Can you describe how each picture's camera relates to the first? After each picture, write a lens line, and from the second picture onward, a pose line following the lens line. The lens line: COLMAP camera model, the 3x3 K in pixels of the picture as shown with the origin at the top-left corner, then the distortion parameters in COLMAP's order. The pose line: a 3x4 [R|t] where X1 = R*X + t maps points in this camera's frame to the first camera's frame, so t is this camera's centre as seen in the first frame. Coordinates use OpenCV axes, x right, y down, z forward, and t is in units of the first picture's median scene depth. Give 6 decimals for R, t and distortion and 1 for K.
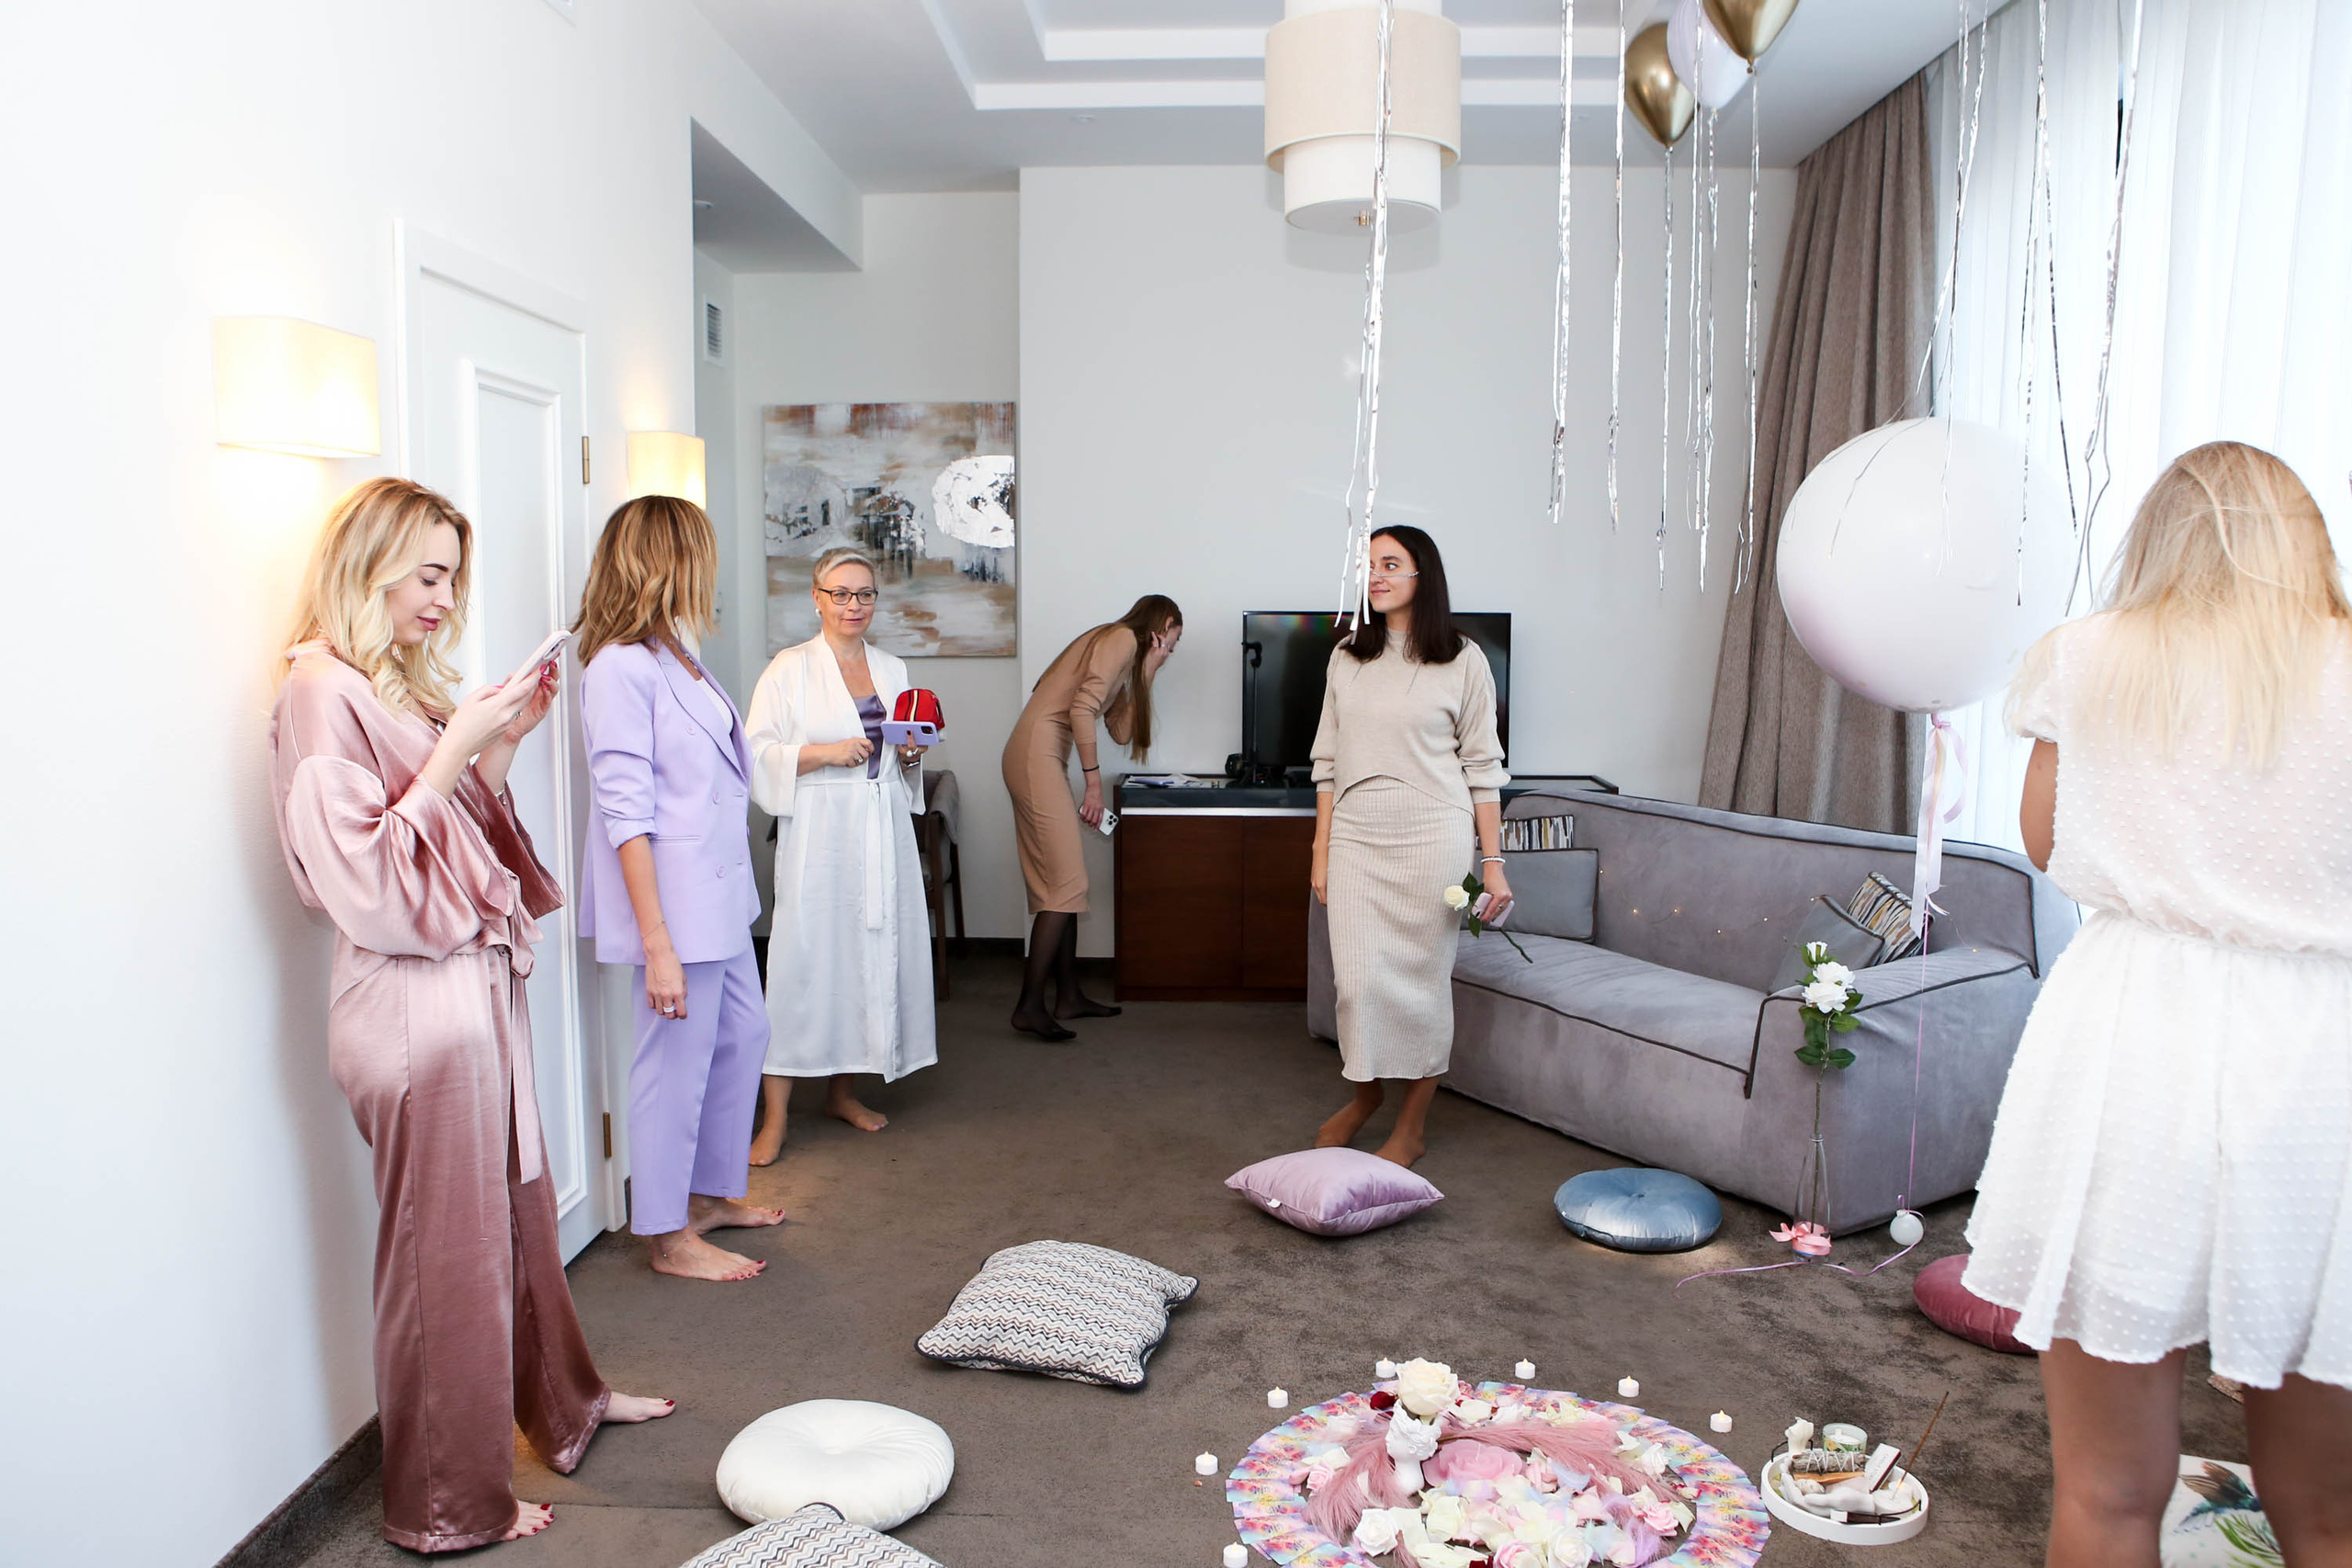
lens RADIAL K [[1771.5, 0, 1159.9], [0, 1771.5, 775.5], [0, 0, 1]] dist [-0.057503, -0.003679]
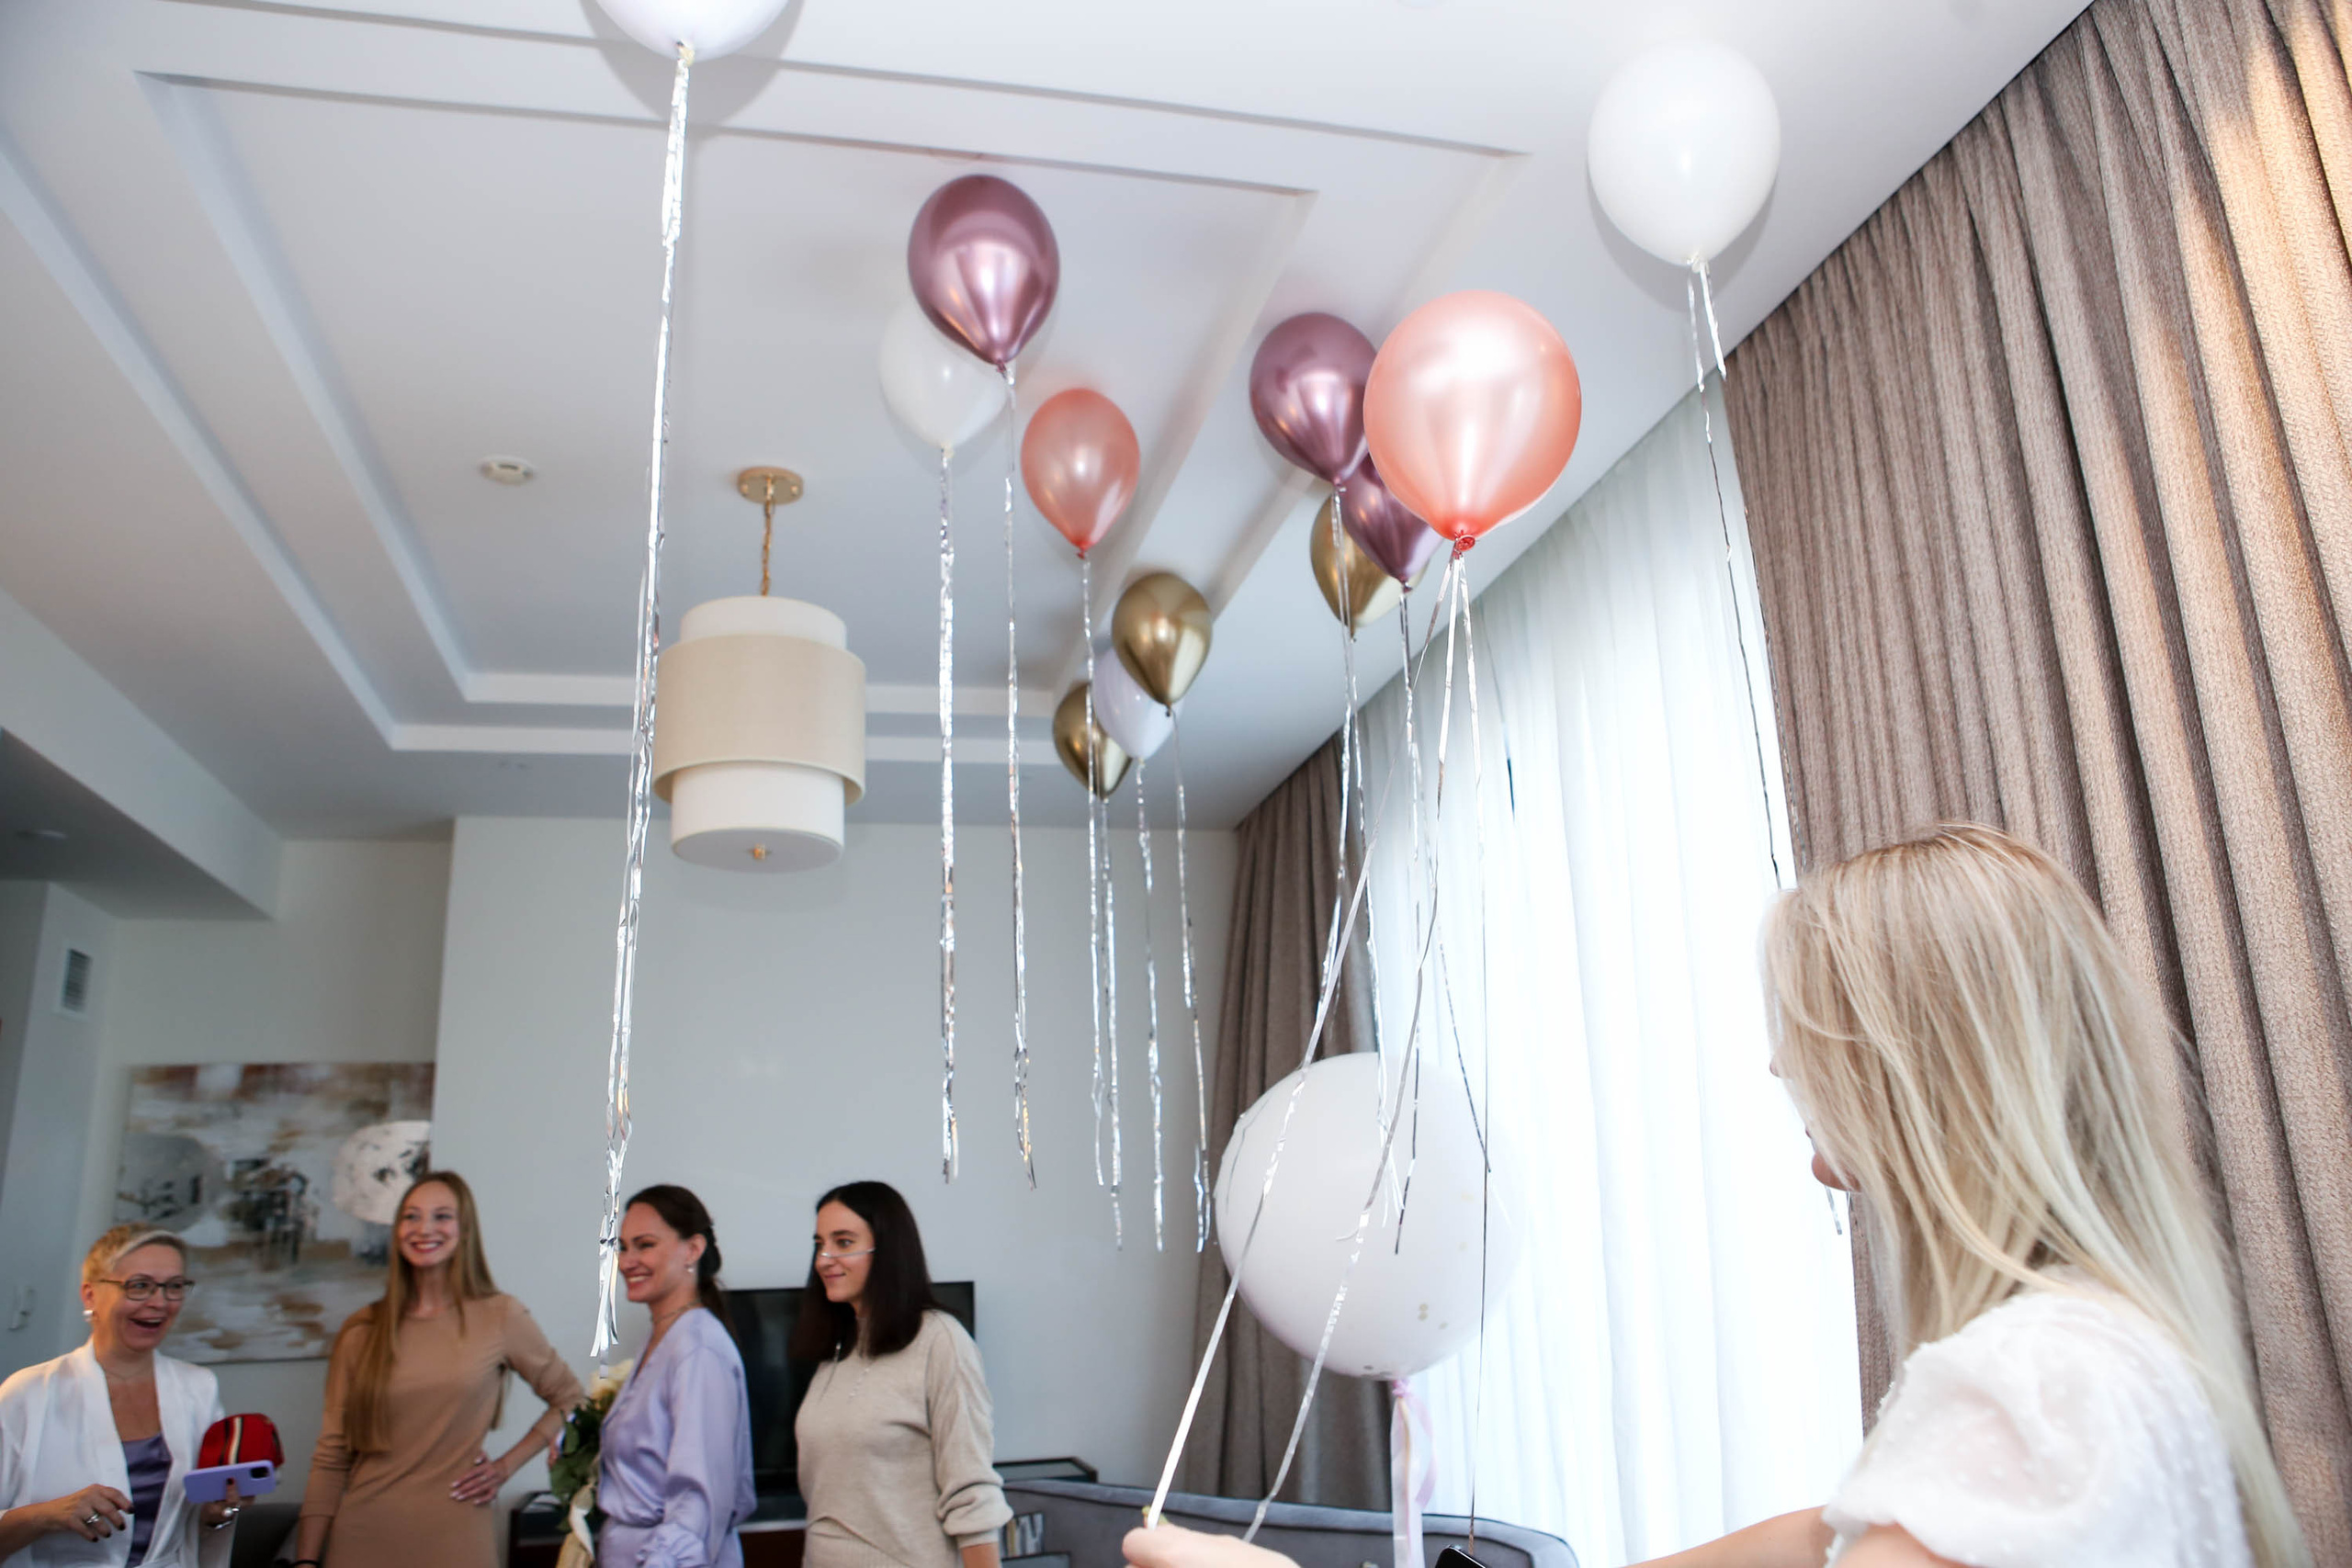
lens RADIAL K [[1636.9, 0, 1199.7], [0, 1636.9, 768.5], [0, 0, 1]] dist [-0.087031, 0.049177]
pose [[0.959854, 0.032388, 0.278625, 0.074757], [0.076361, 0.925625, -0.370657, -0.017584], [-0.269907, 0.377052, 0.885992, 0.126340]]
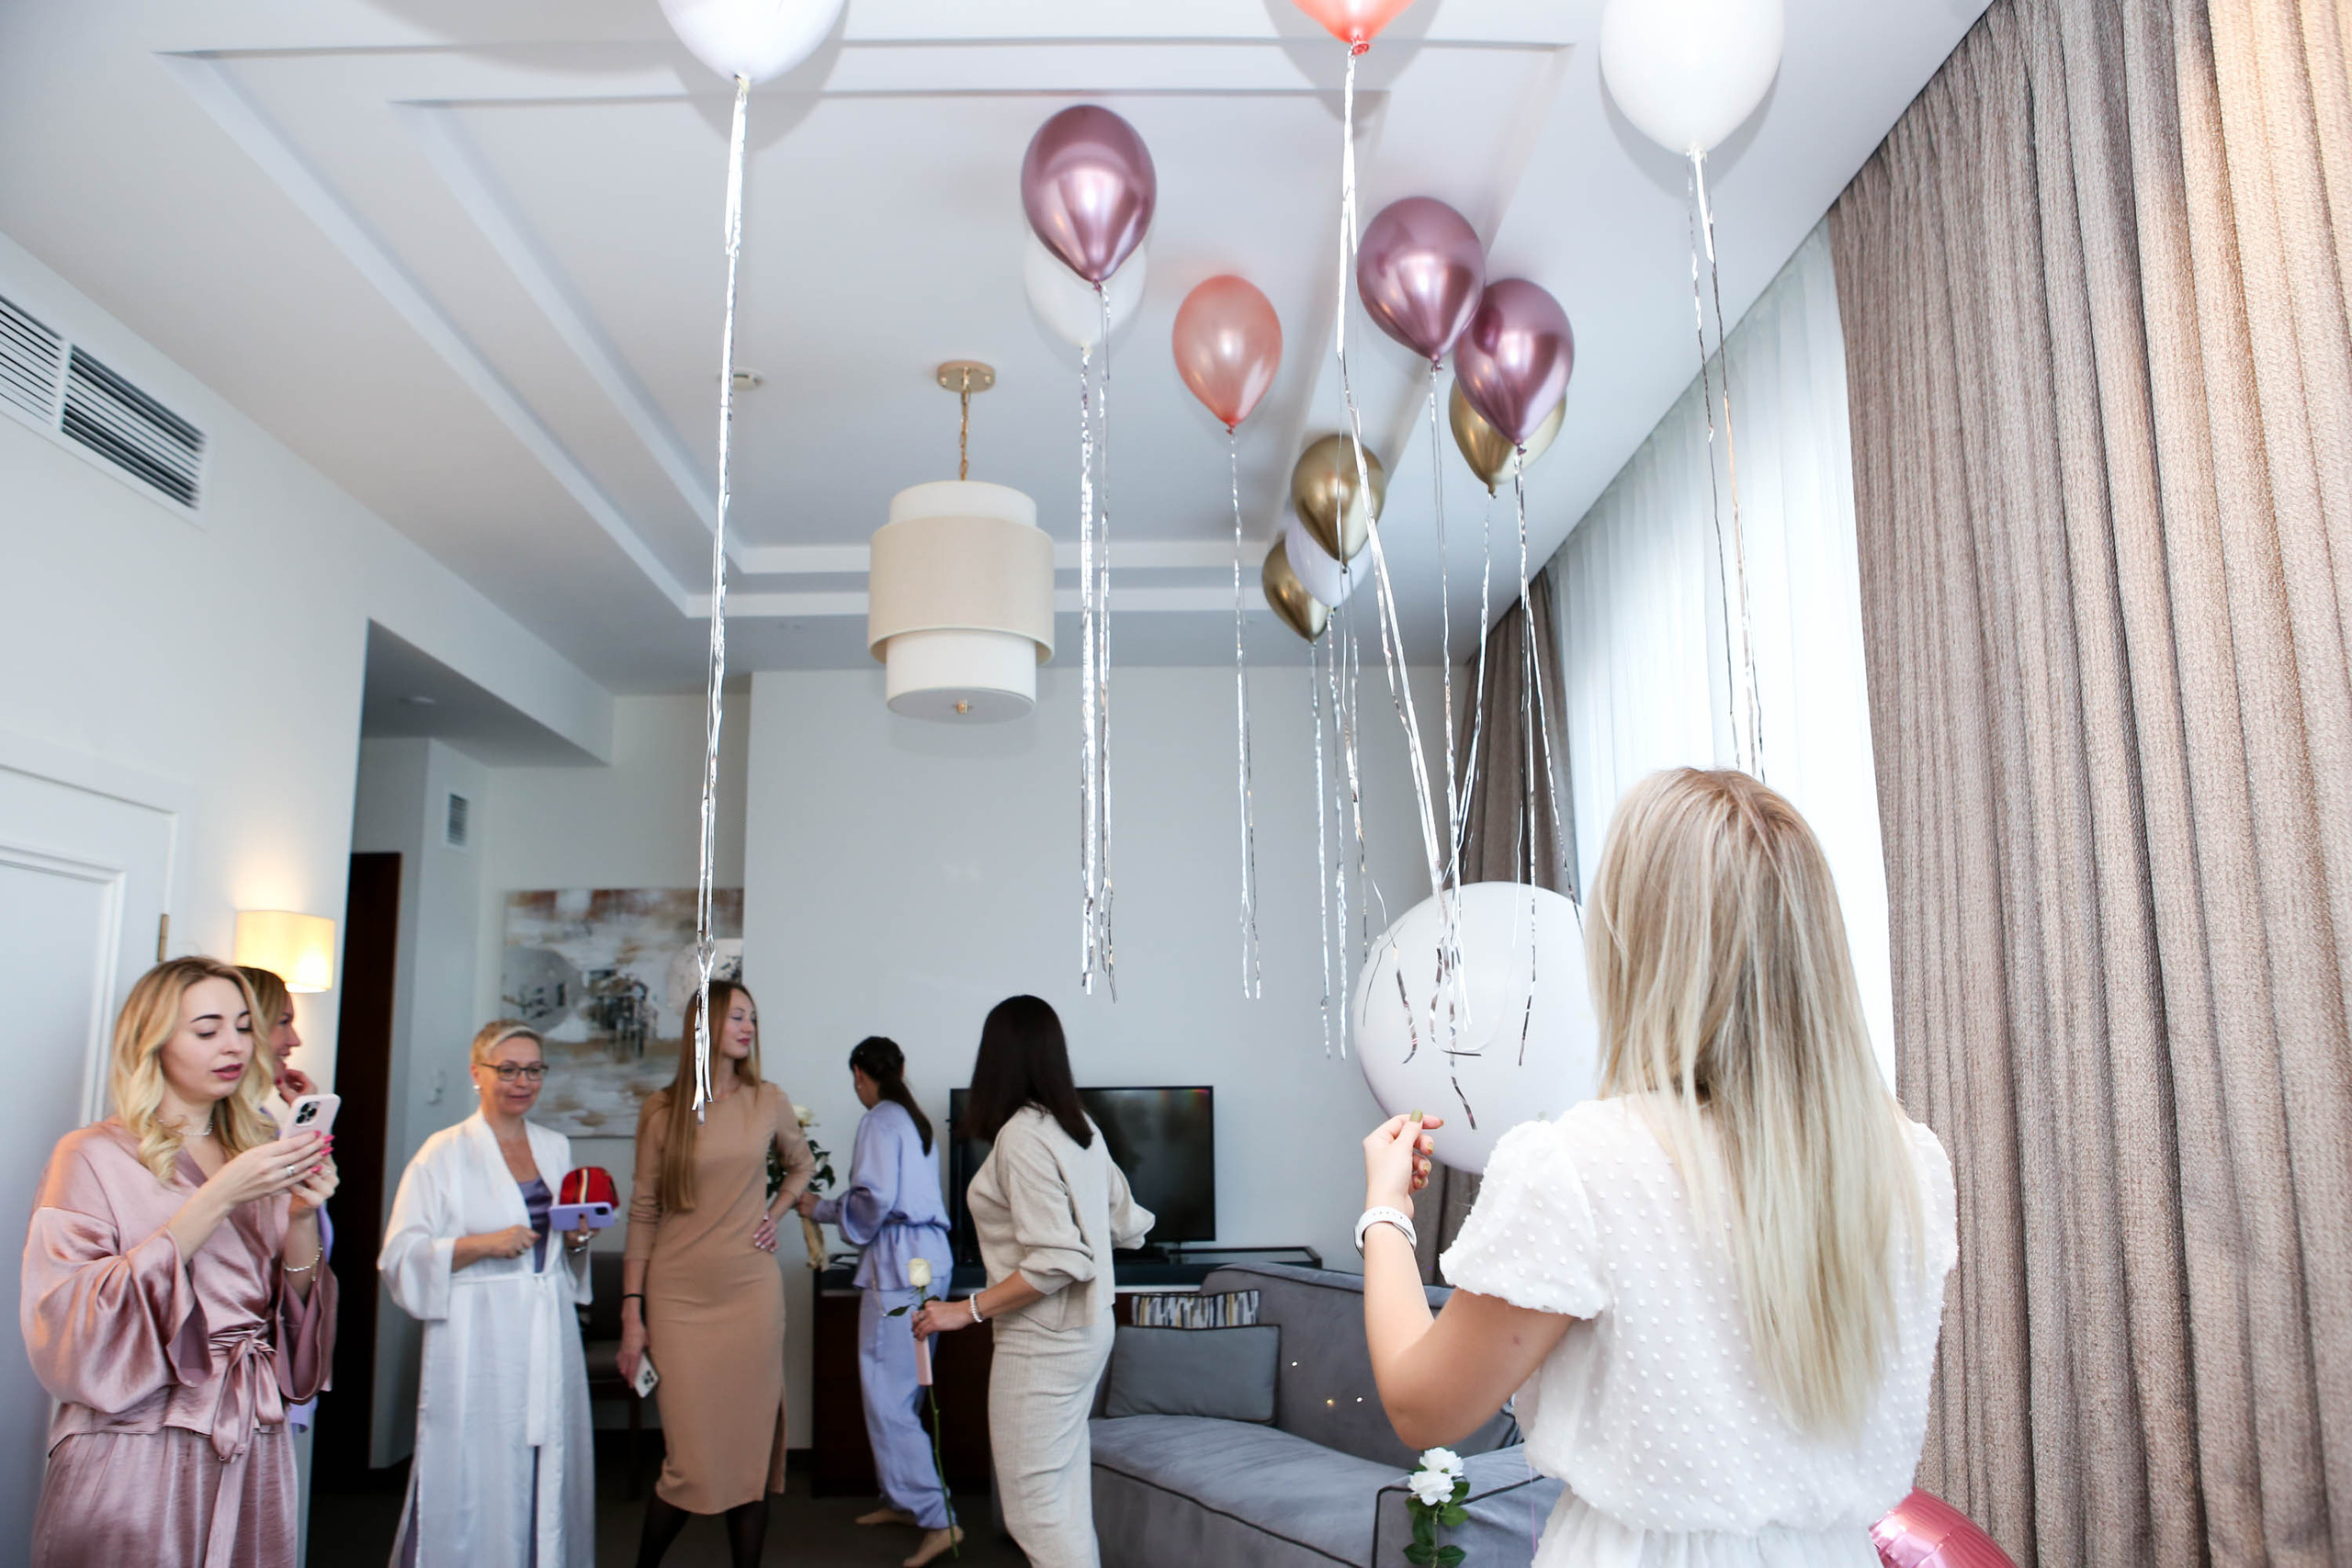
lens RADIAL K [[1636.9, 0, 1175.0], [0, 1636.9, 780.5], [0, 0, 1]] dist [-0.087031, 0.049177]
pose [[0.997741, -0.005998, 0.066917, 0.131520], [0.024172, 0.961356, -0.274247, -0.003051], [-0.062686, 0.275244, 0.959328, 0.054883]]
